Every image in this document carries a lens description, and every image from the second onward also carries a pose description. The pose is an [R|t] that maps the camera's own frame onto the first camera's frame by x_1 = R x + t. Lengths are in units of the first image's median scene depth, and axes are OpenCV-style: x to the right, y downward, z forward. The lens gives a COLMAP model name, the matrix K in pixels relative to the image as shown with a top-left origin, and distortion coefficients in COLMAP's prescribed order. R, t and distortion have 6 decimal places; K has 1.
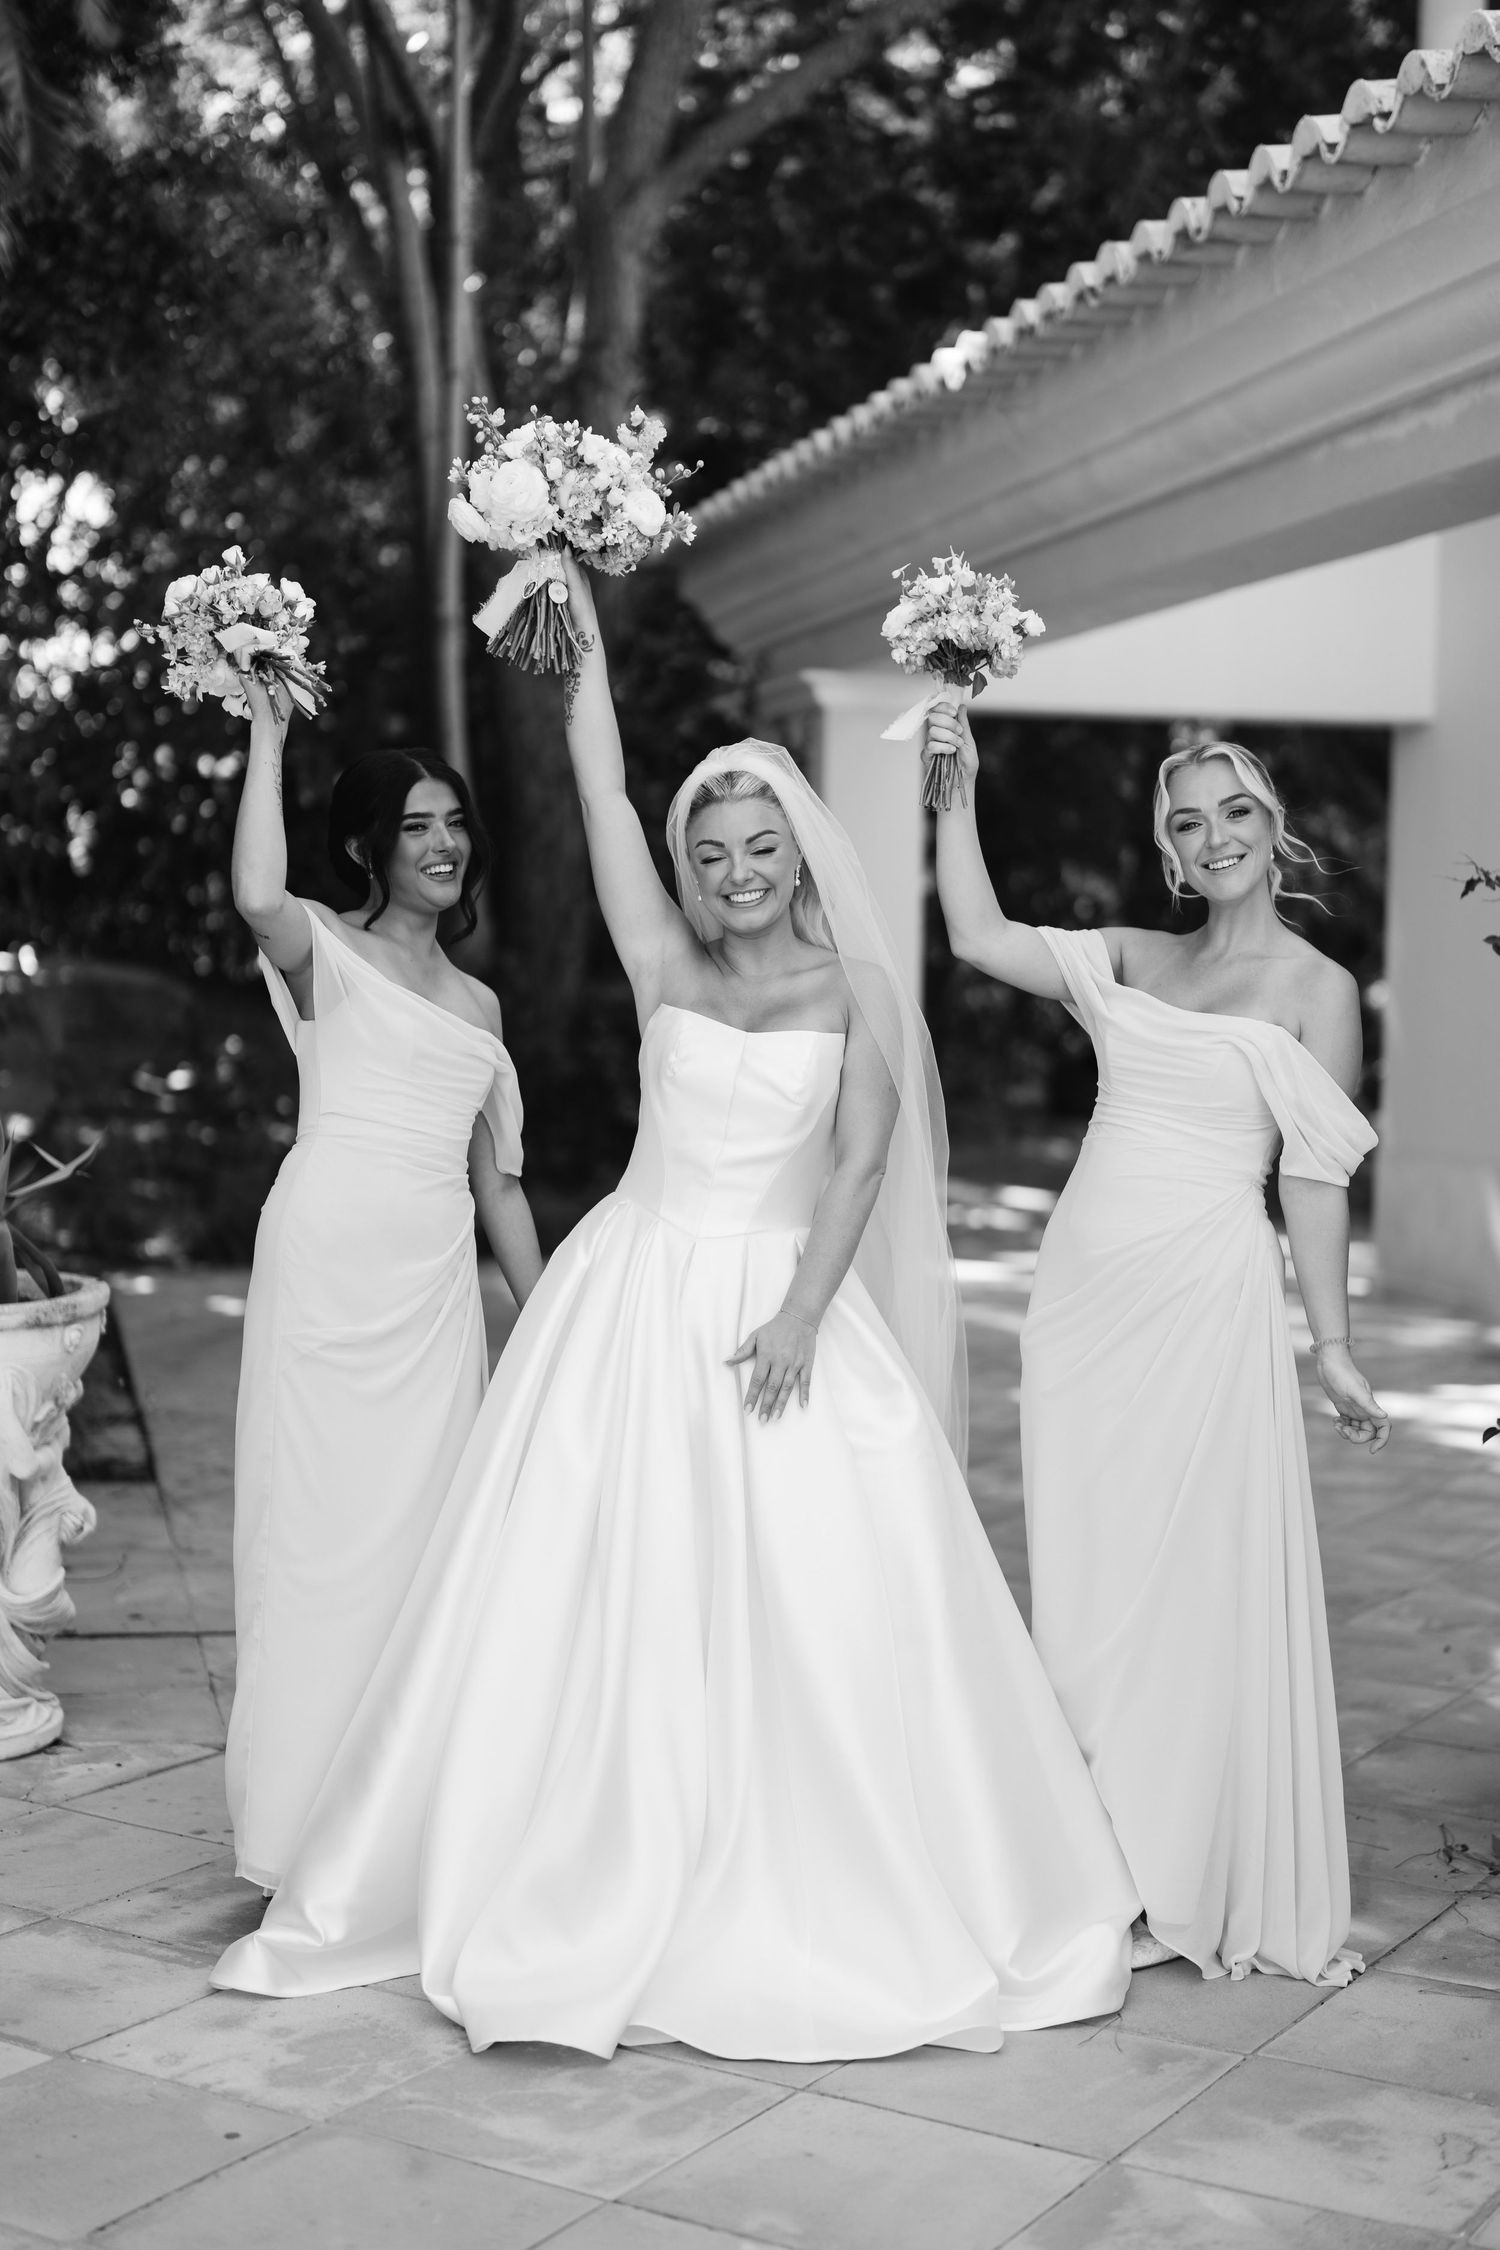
lens RADIAL K [[3204.4, 0, 805.3], [0, 3204.4, 1122.0], [0, 0, 1]] dist [-0.096008, 0.503770]
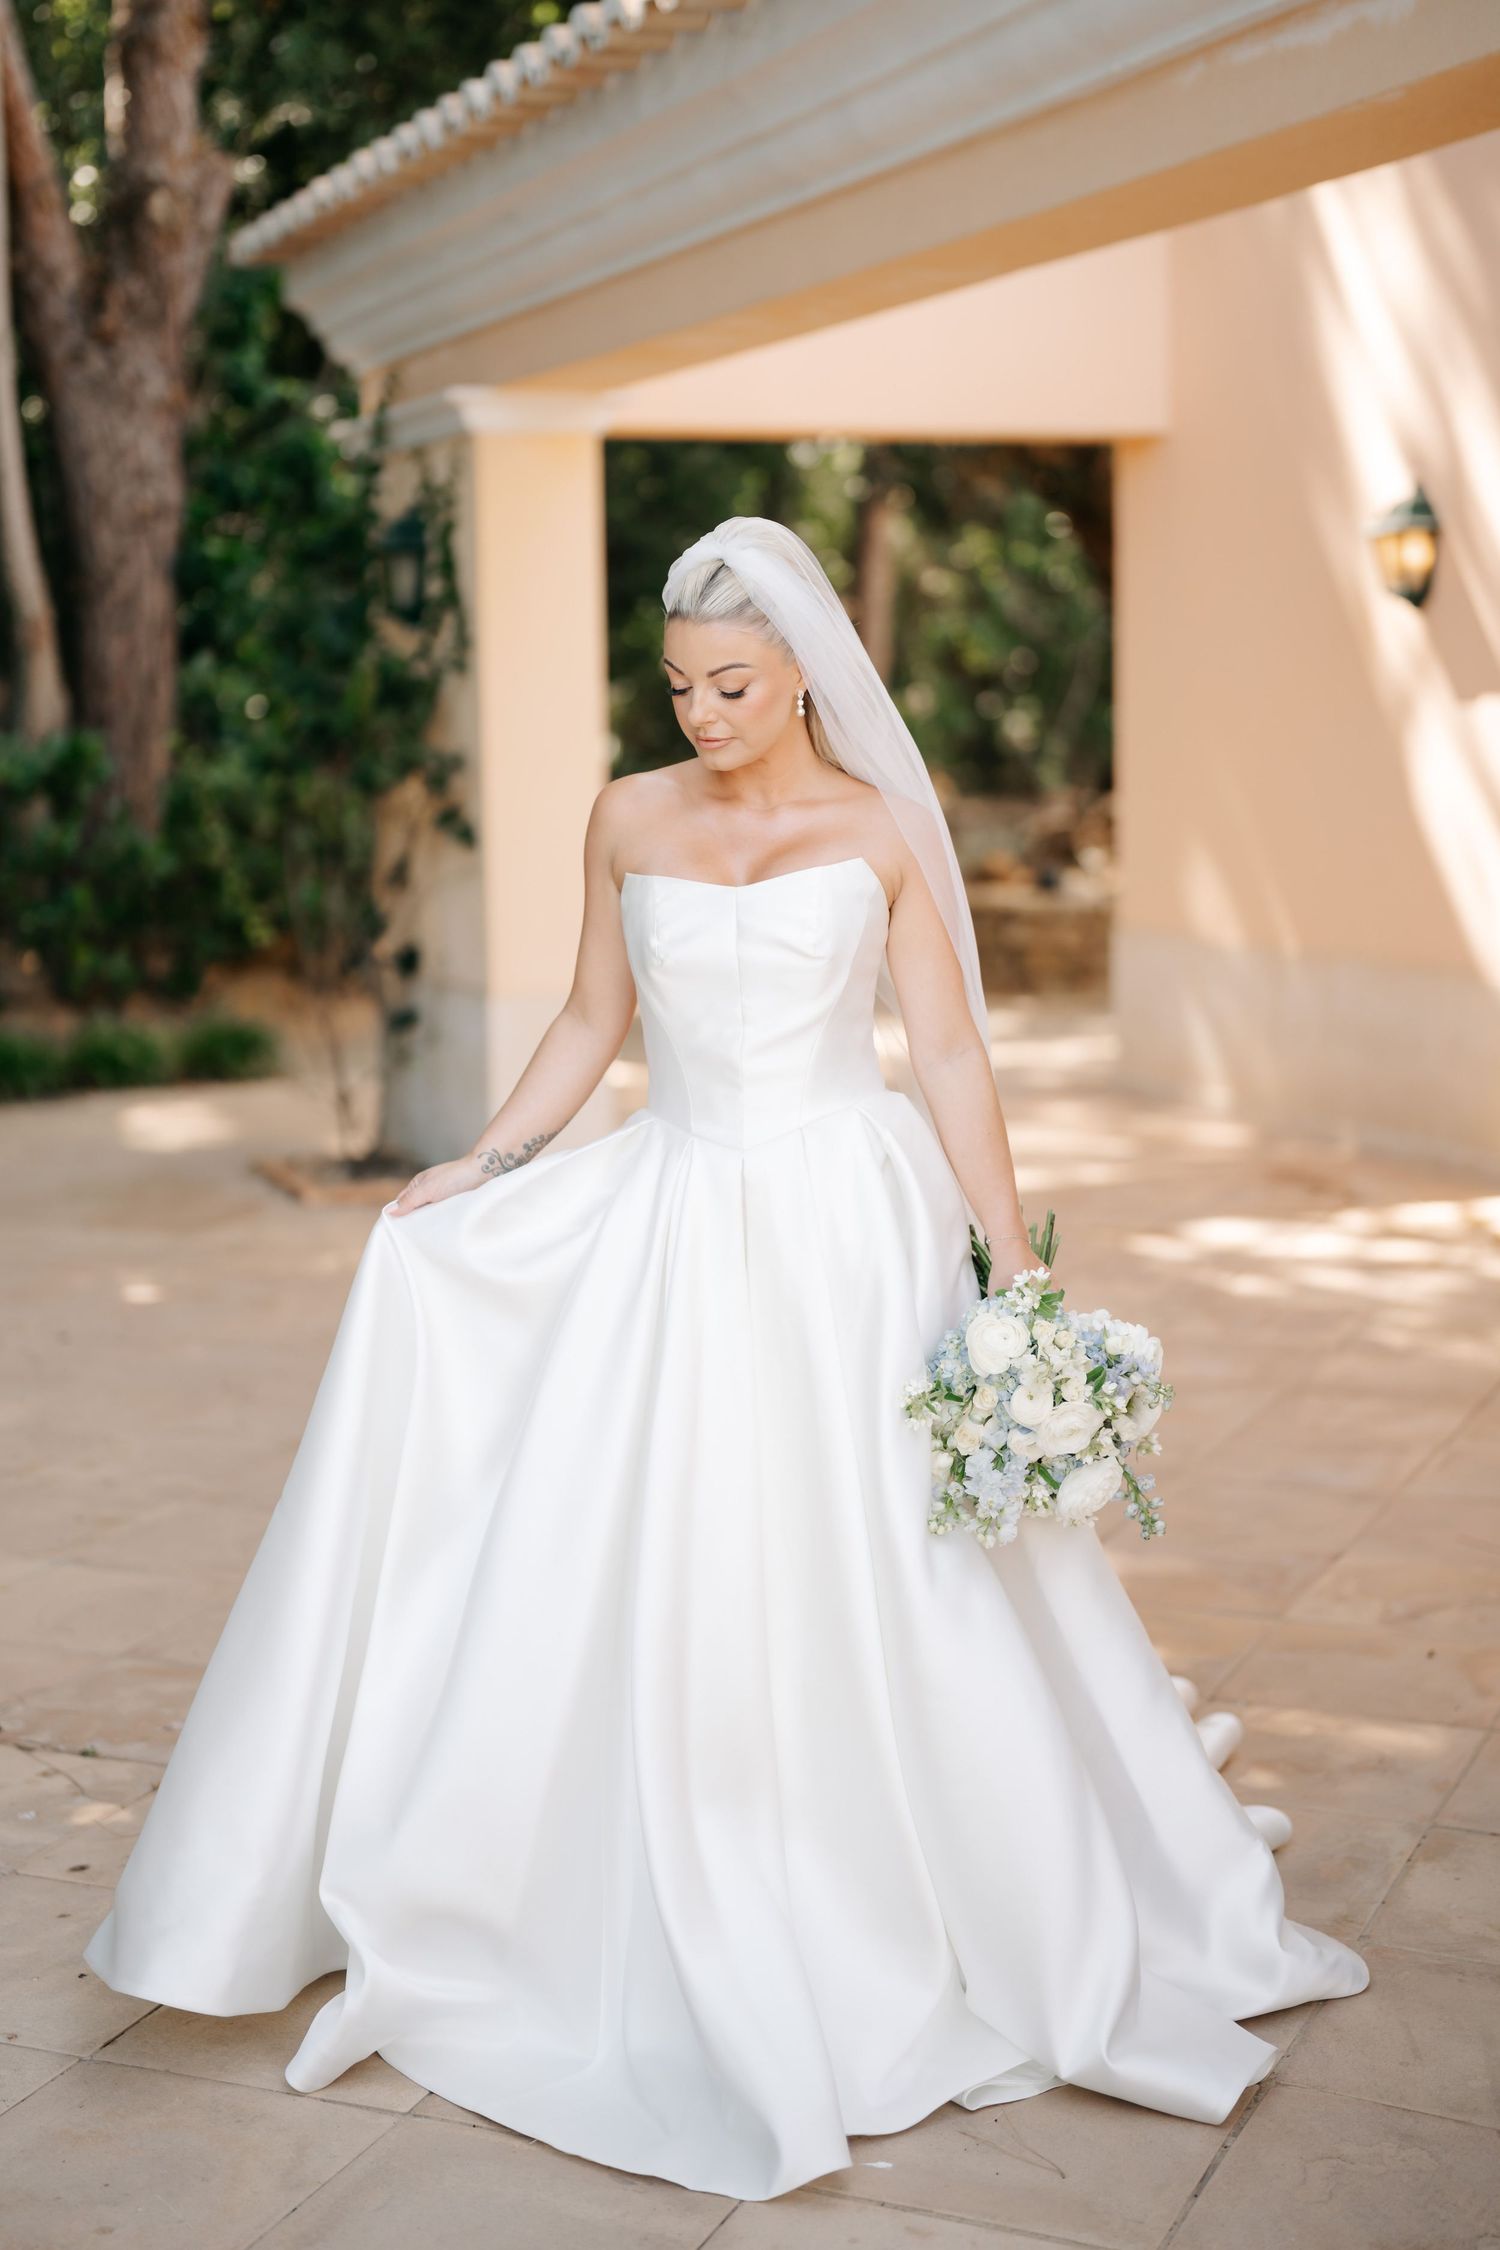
lens RADIAL K [[3254.3, 0, 754.4], [0, 3254.3, 1066.0], [0, 0, 1]] dist [-0.207274, 1.381518]
pose [[0.992592, -0.042816, 0.113701, -0.031694], [0.035366, 0.997143, 0.066748, -0.024844], [-0.116235, -0.062233, 0.991270, 0.195297]]
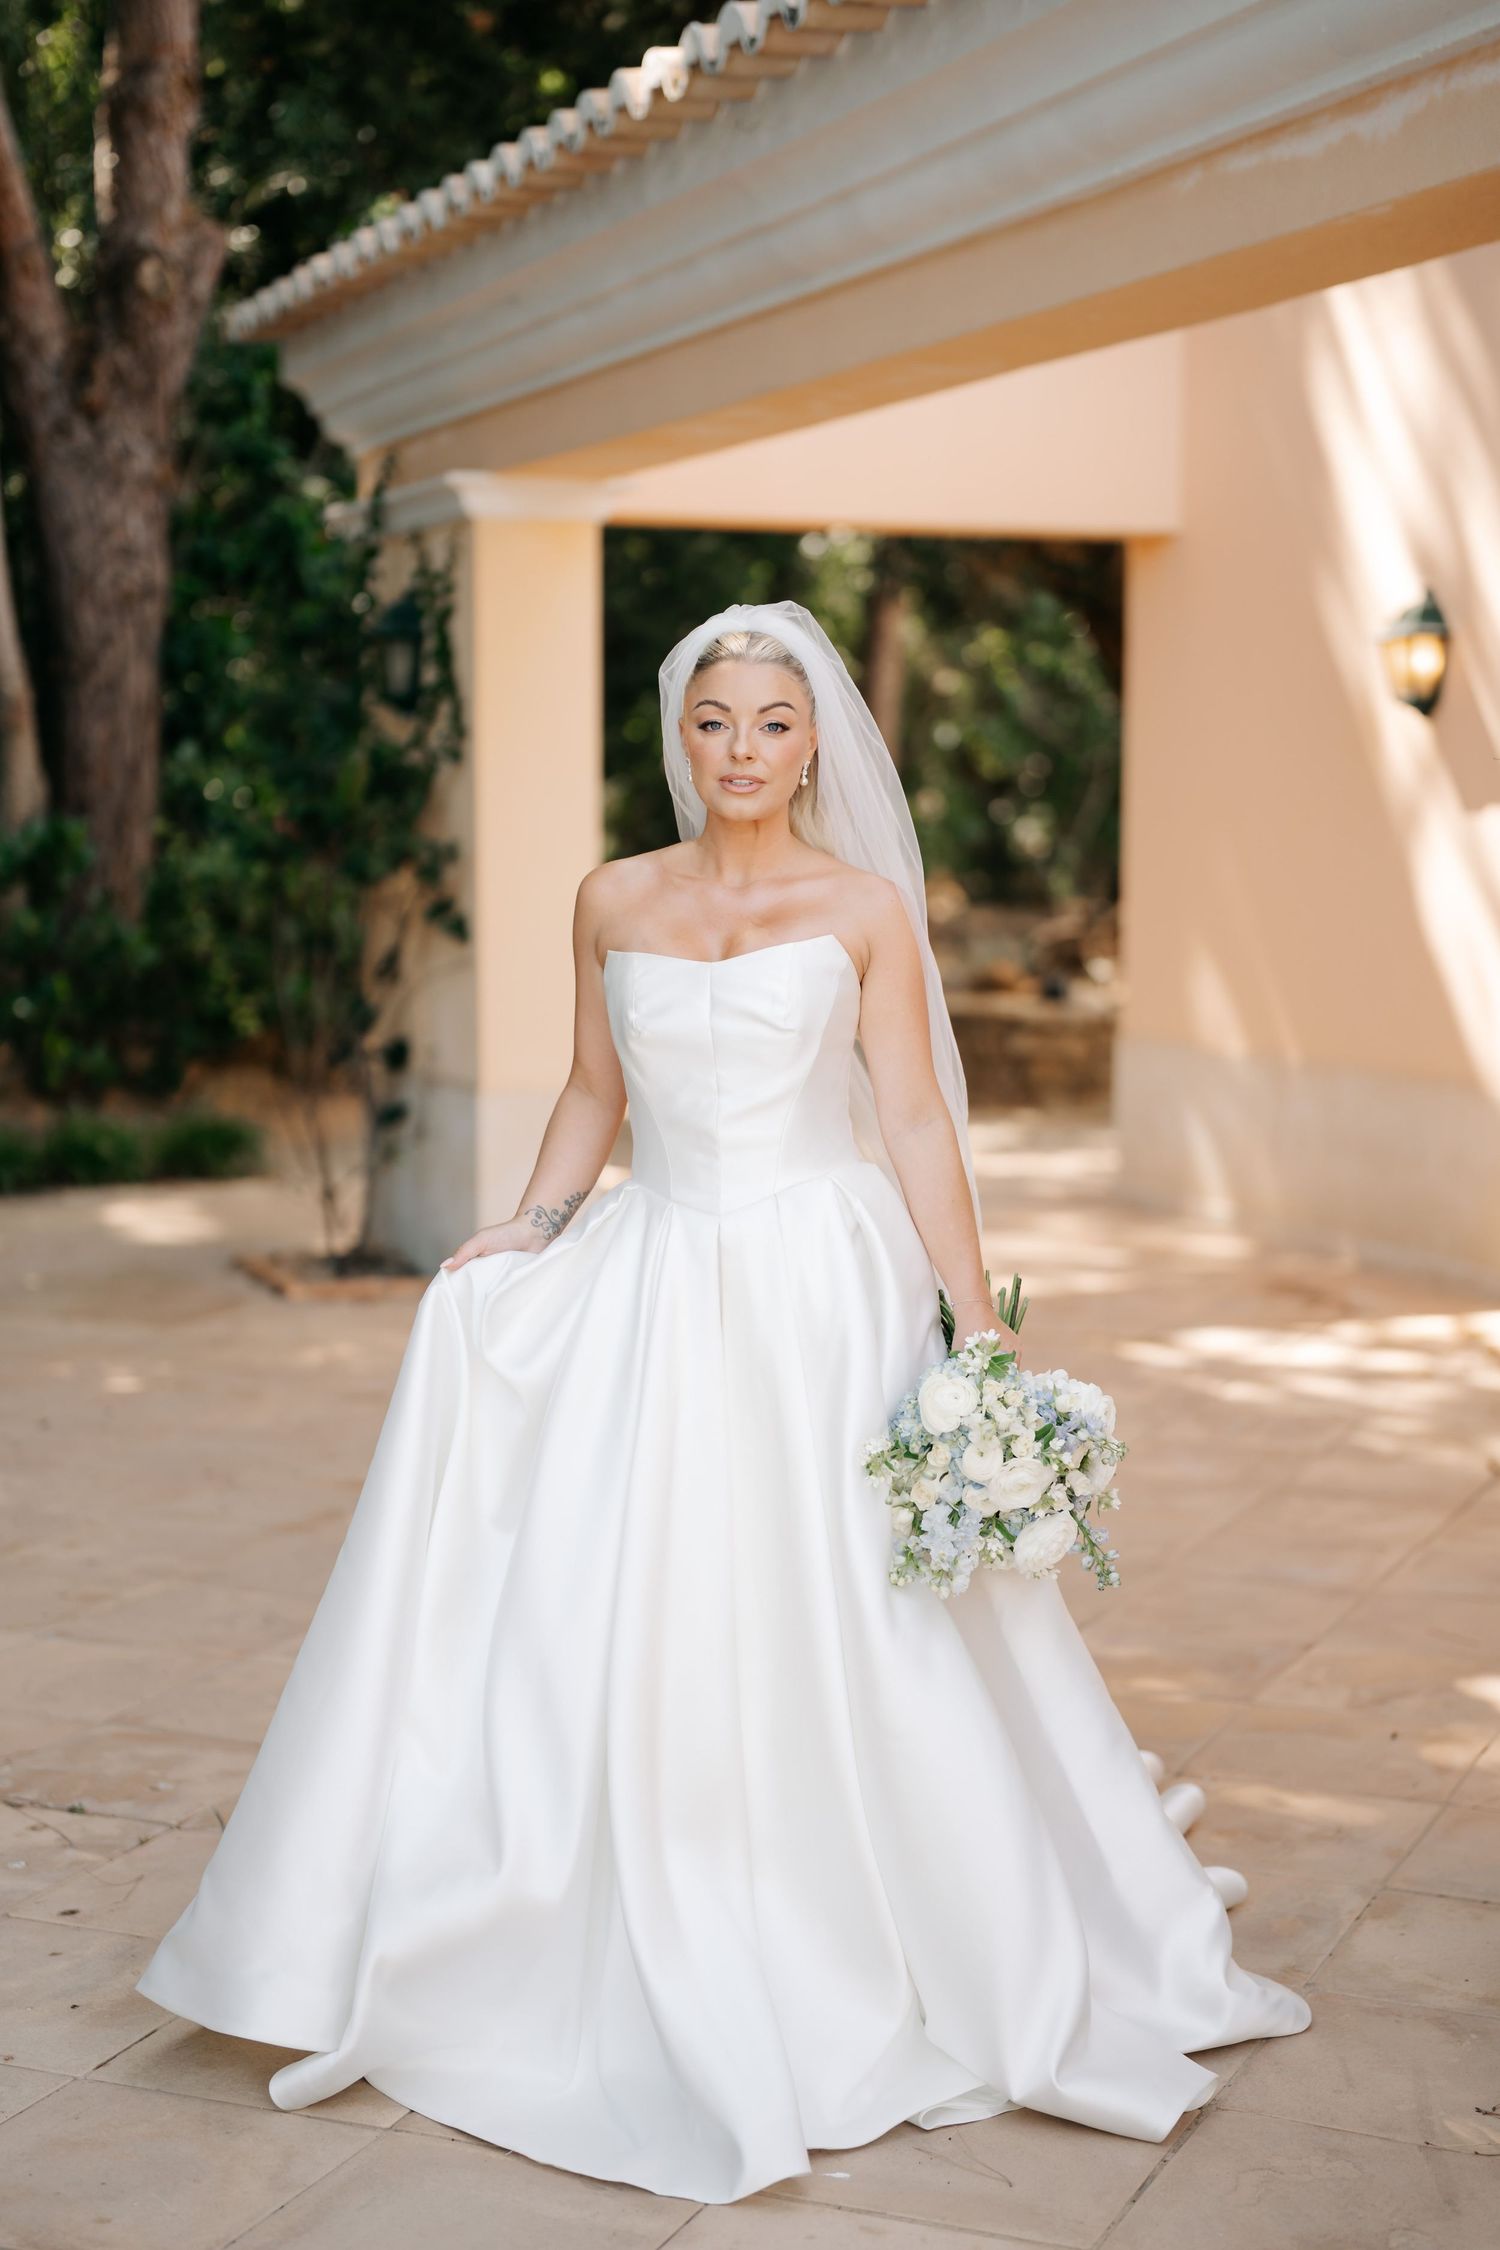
lens RADIAL K [[3417.8, 0, 826.4], [0, 3417.8, 1229.5], [0, 0, 1]] dist [-0.206508, 1.237625]
pose [[0.990524, -0.027272, 0.134604, -0.034200], [0.016712, 0.996737, 0.078971, -0.020050], [-0.136319, -0.075973, 0.987748, 0.155319]]
